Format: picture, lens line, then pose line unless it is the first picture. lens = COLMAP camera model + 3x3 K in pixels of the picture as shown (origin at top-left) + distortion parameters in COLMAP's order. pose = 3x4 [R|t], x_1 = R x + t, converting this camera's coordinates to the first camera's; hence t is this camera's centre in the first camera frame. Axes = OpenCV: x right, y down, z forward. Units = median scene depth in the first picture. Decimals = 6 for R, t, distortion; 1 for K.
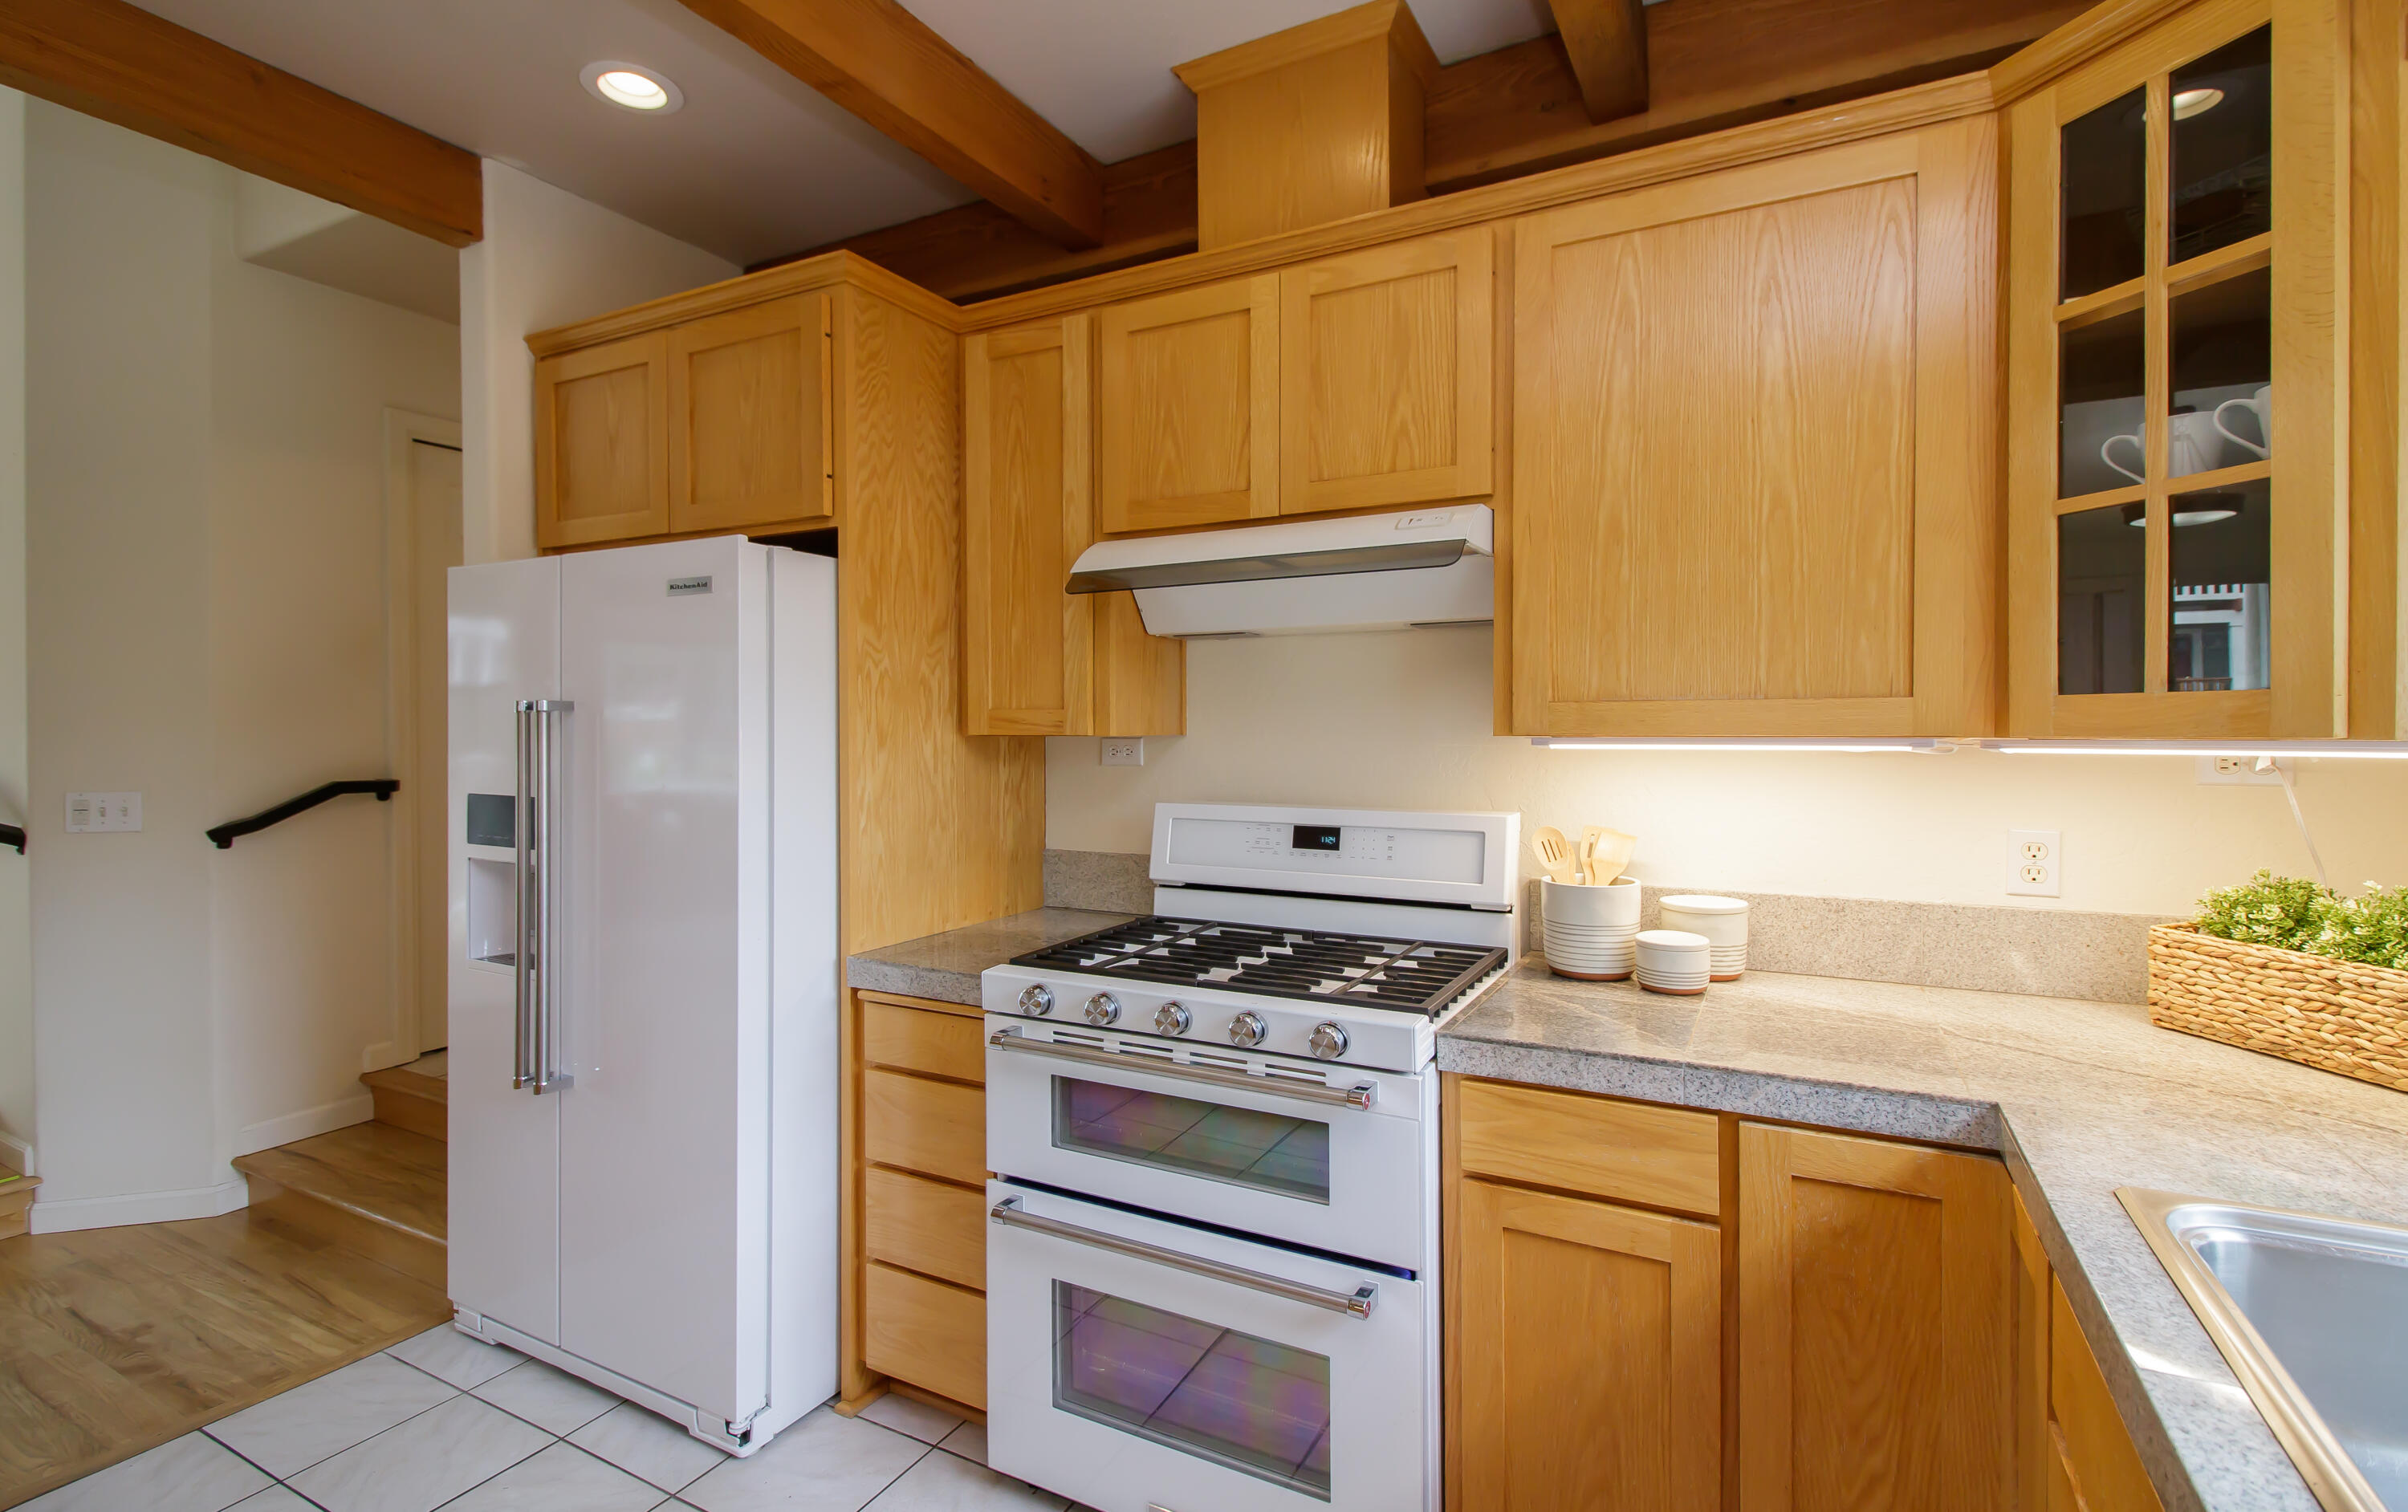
lens RADIAL K [[1131.4, 0, 1157.8], [0, 1131.4, 733.0], [0, 0, 1]] dist [0.020484, -0.000050]
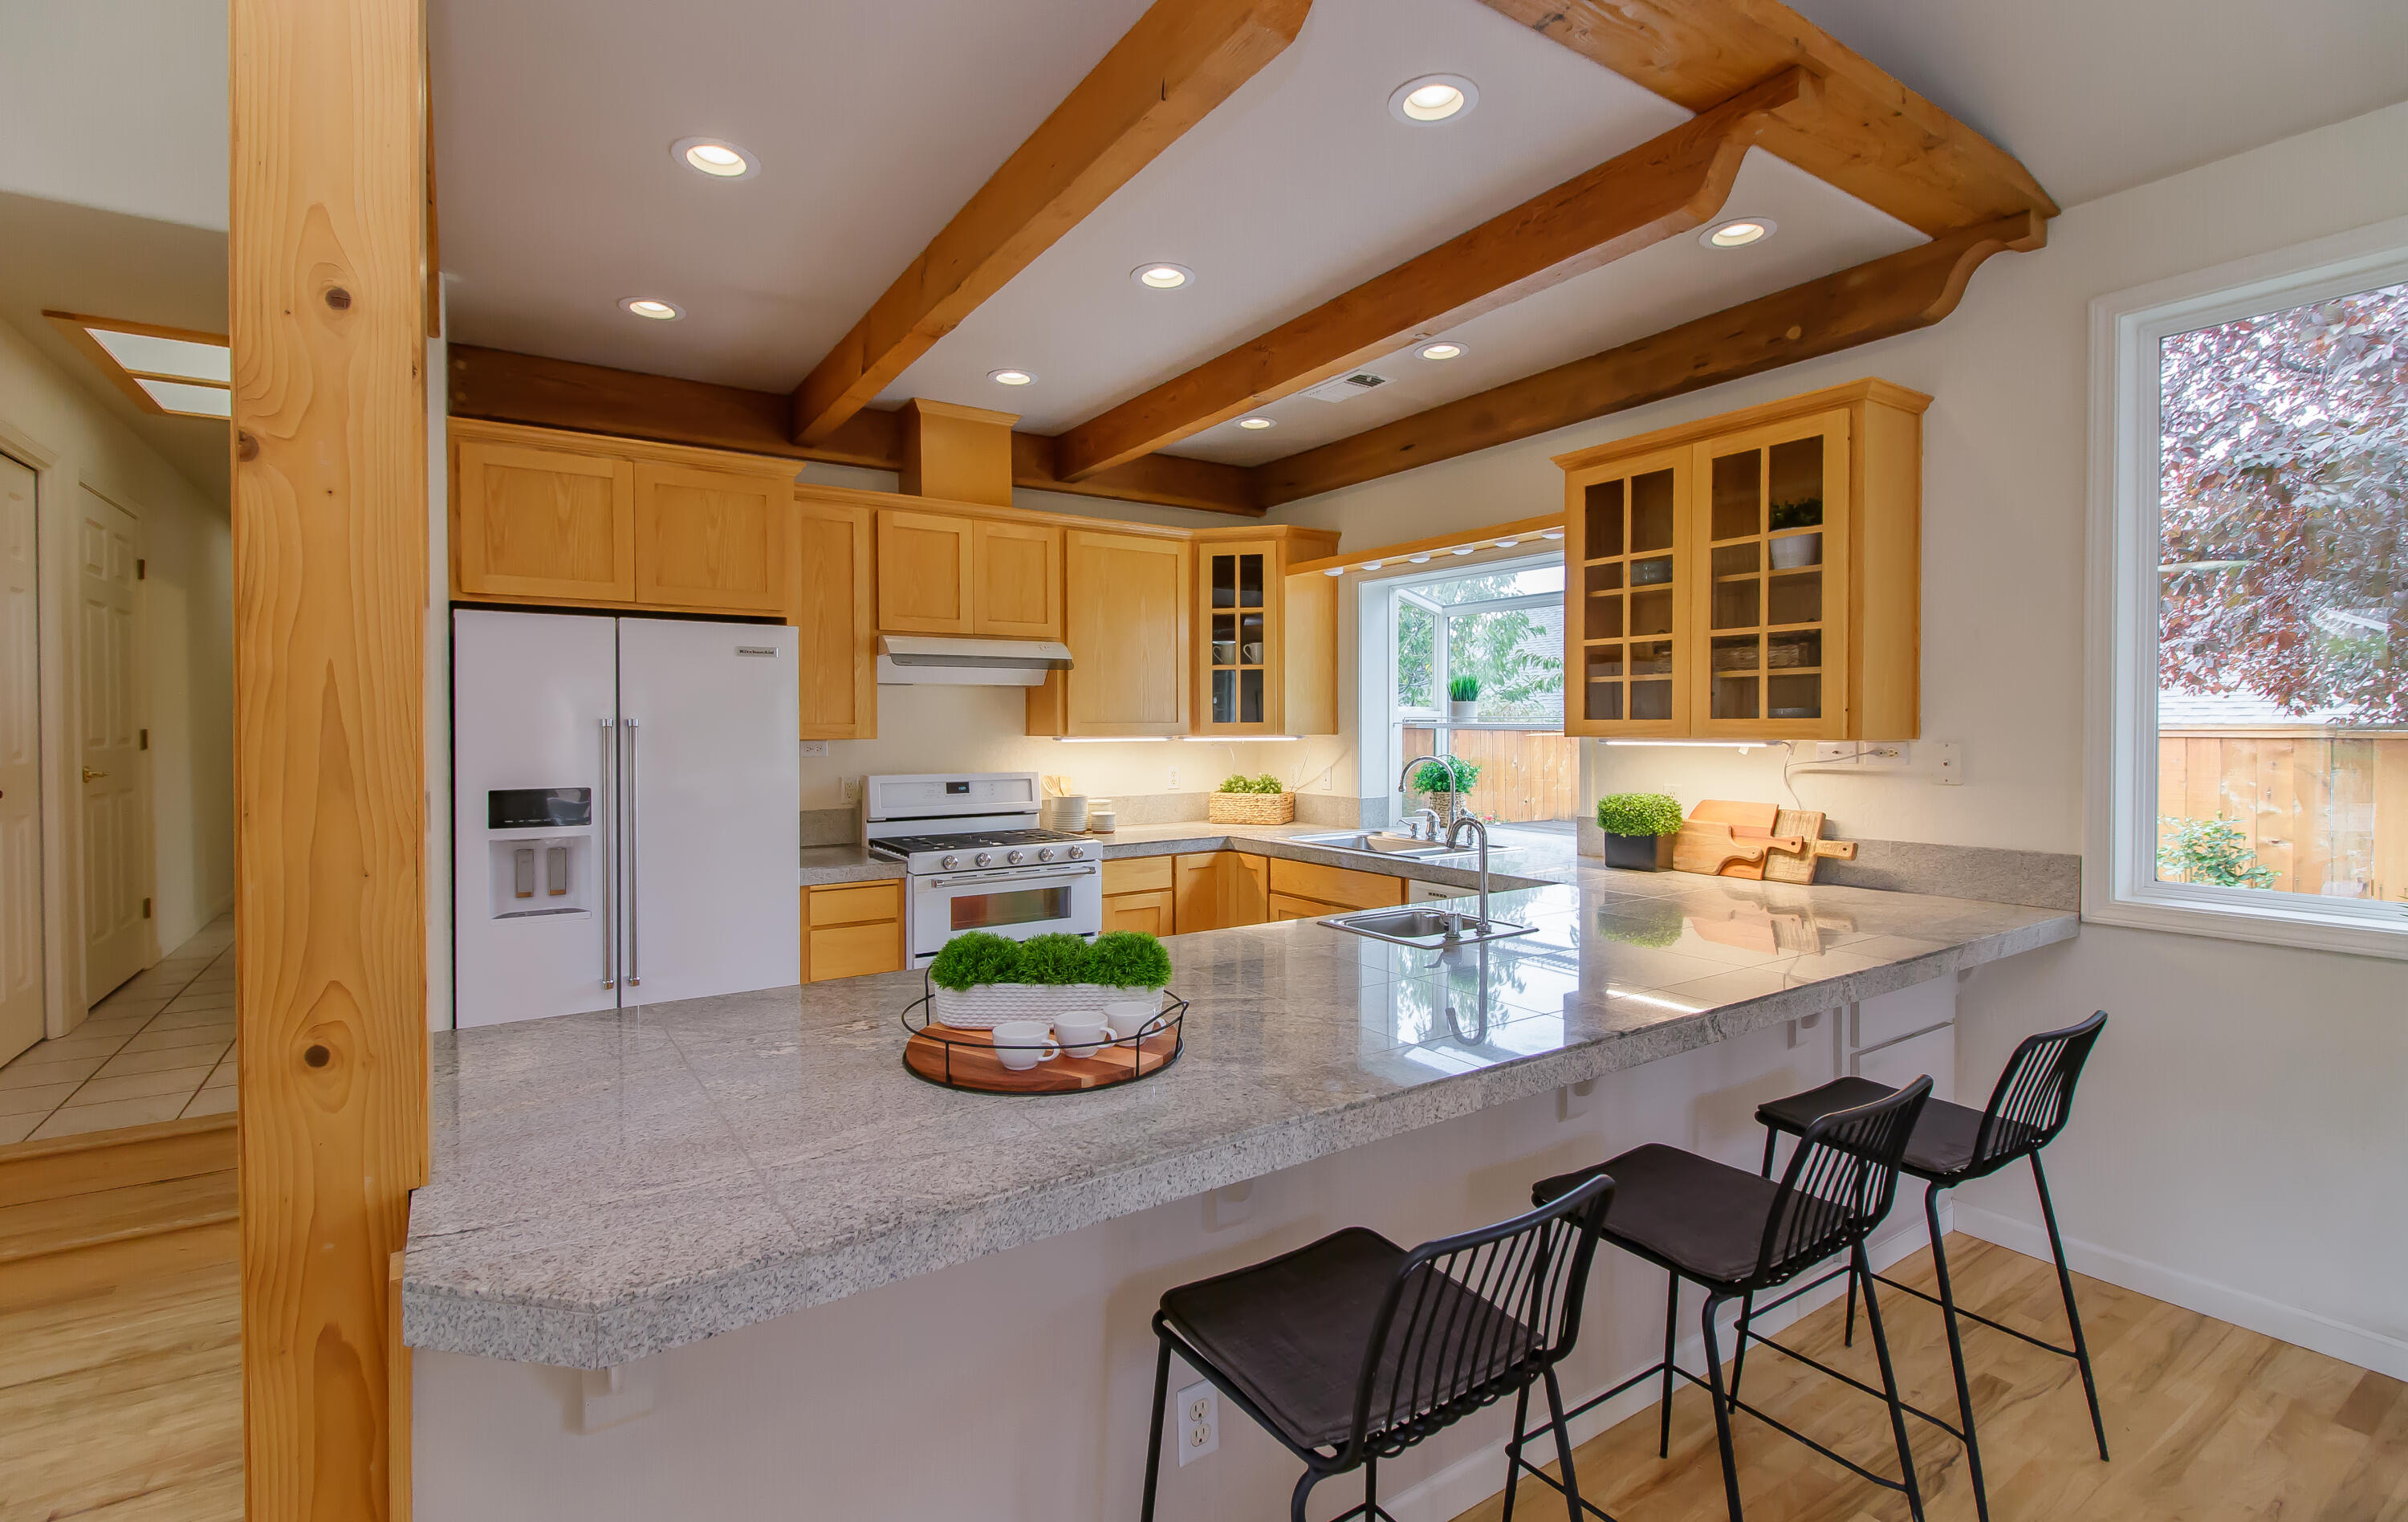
lens RADIAL K [[1068.1, 0, 1181.2], [0, 1068.1, 742.2], [0, 0, 1]] dist [-0.000054, -0.000870]
pose [[0.452259, -0.013420, 0.891786, -1.604733], [0.012099, 0.999887, 0.008911, -0.002621], [-0.891805, 0.006760, 0.452370, -0.273266]]
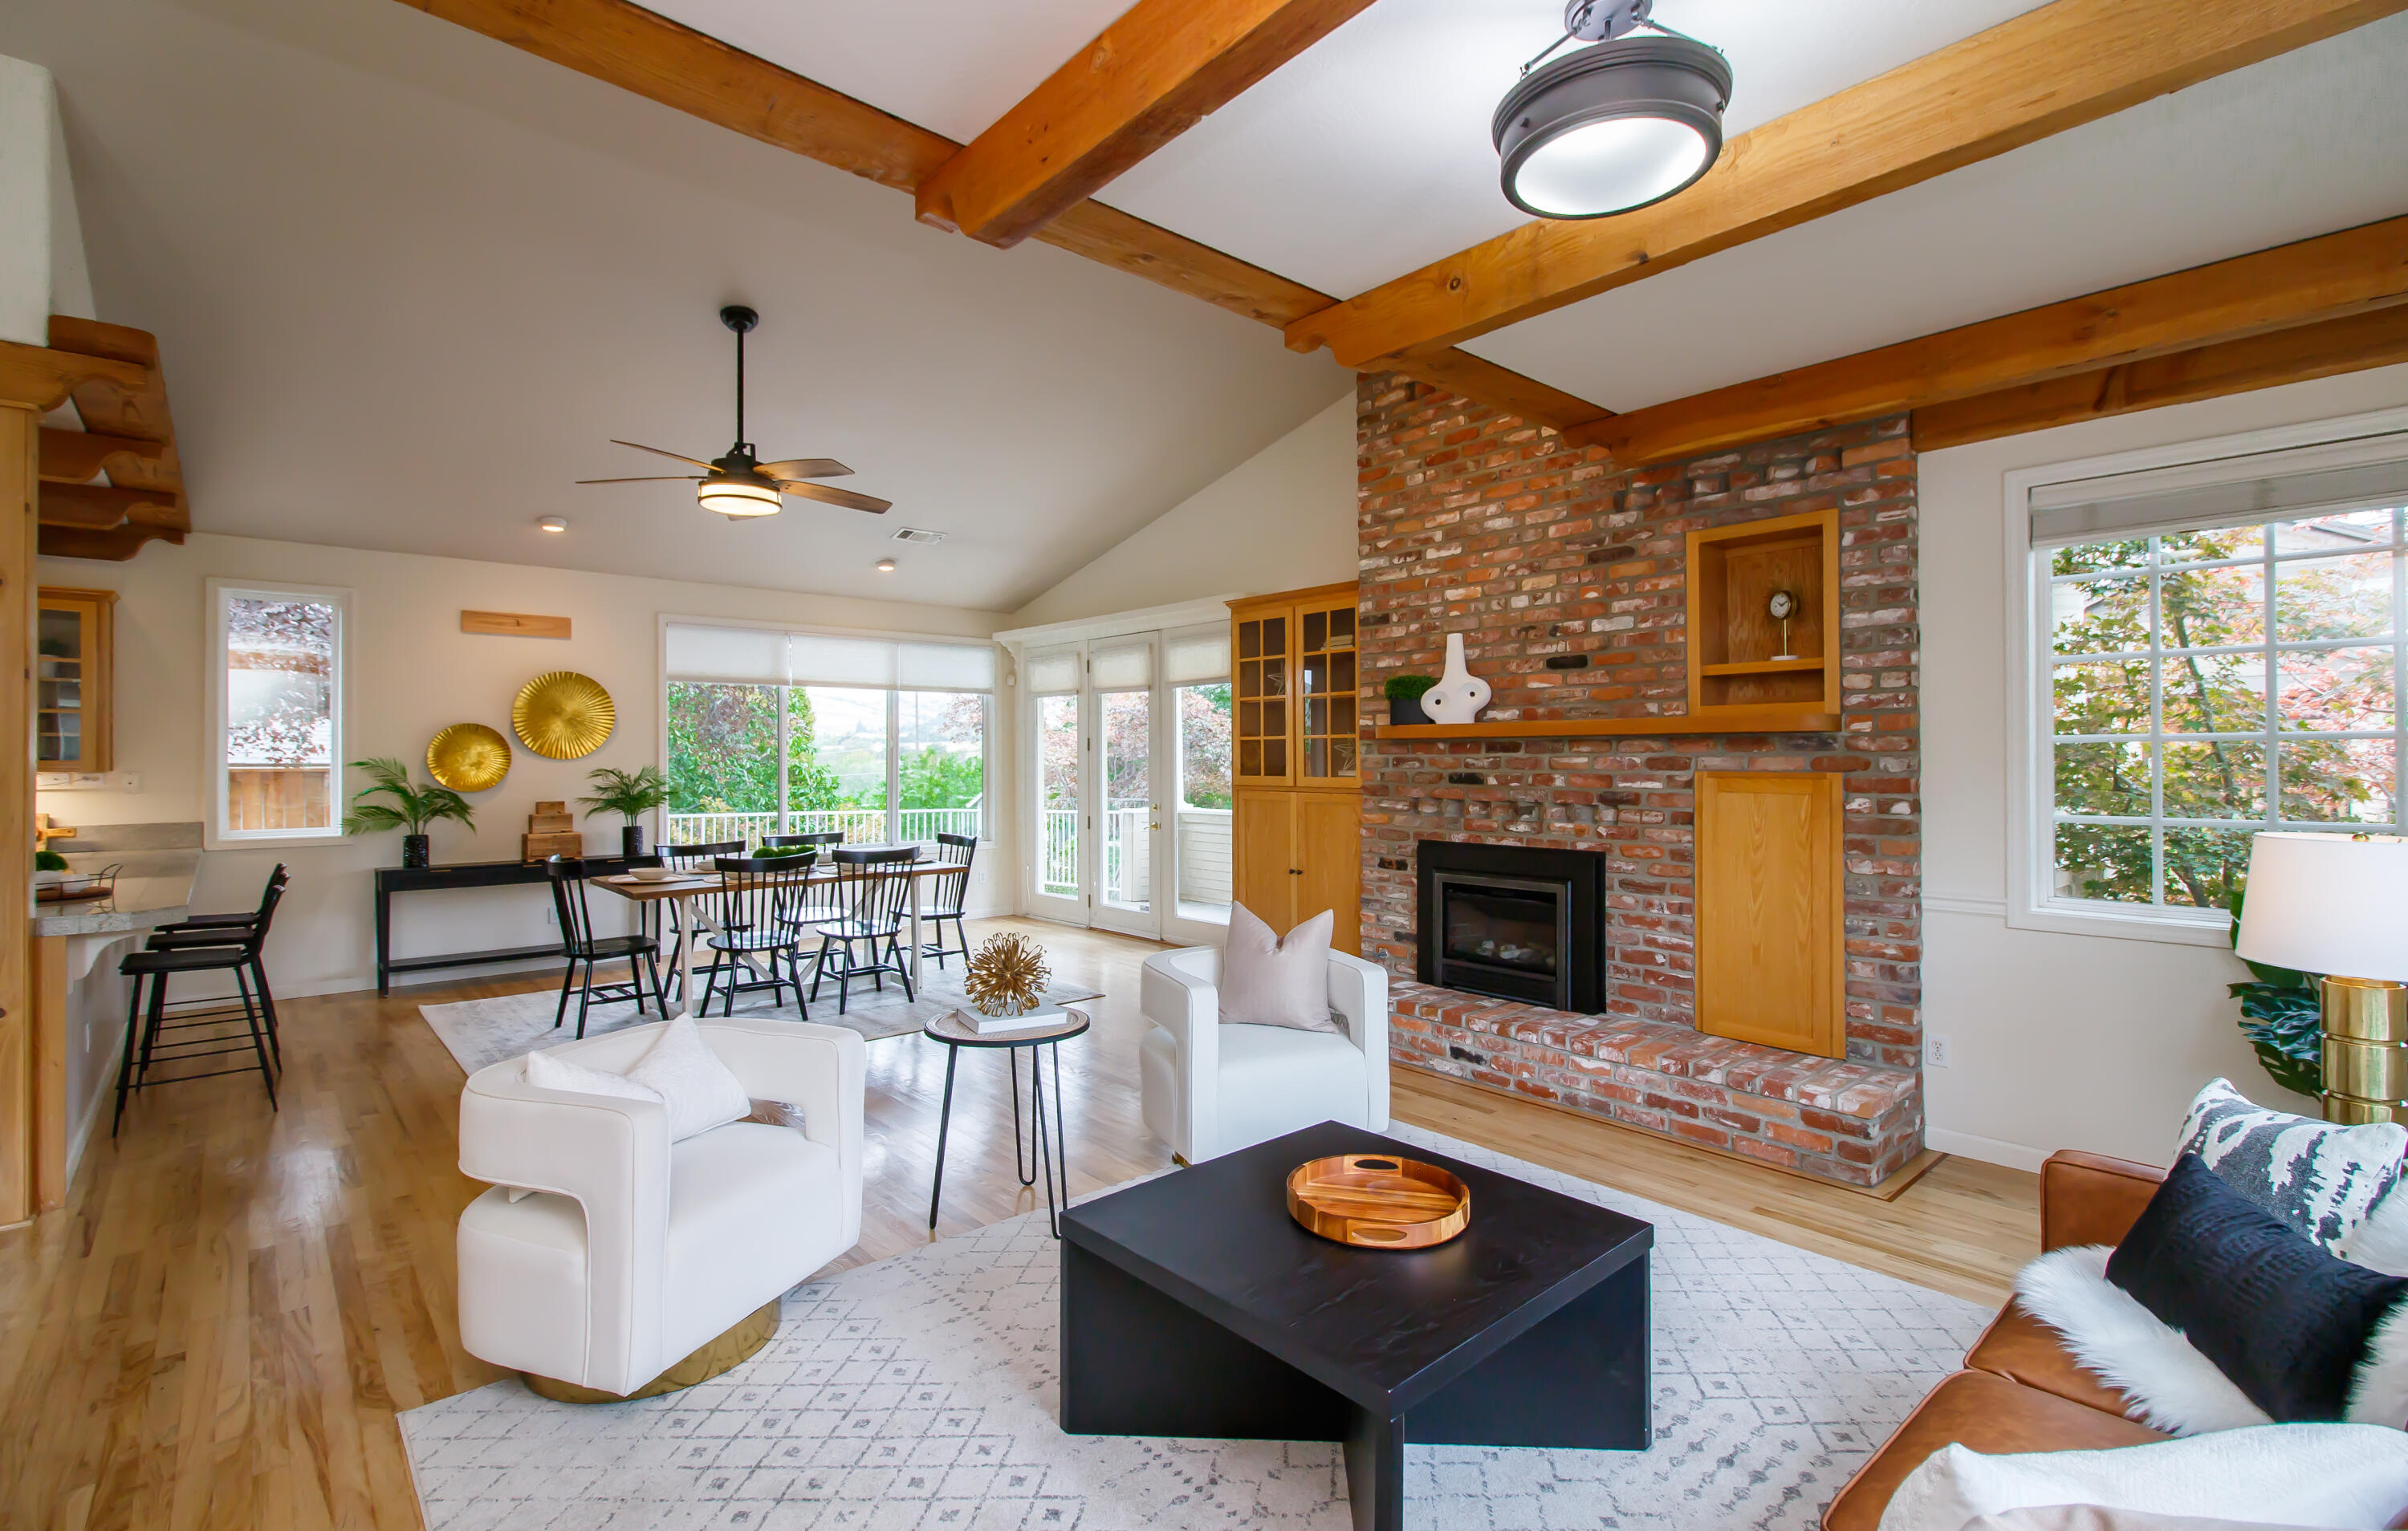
lens RADIAL K [[1079.5, 0, 1226.9], [0, 1079.5, 757.1], [0, 0, 1]] dist [0.000936, -0.000693]
pose [[-0.947399, 0.006844, 0.319981, -3.569680], [0.009583, 0.999930, 0.006986, -0.009956], [-0.319911, 0.009685, -0.947398, 1.254916]]
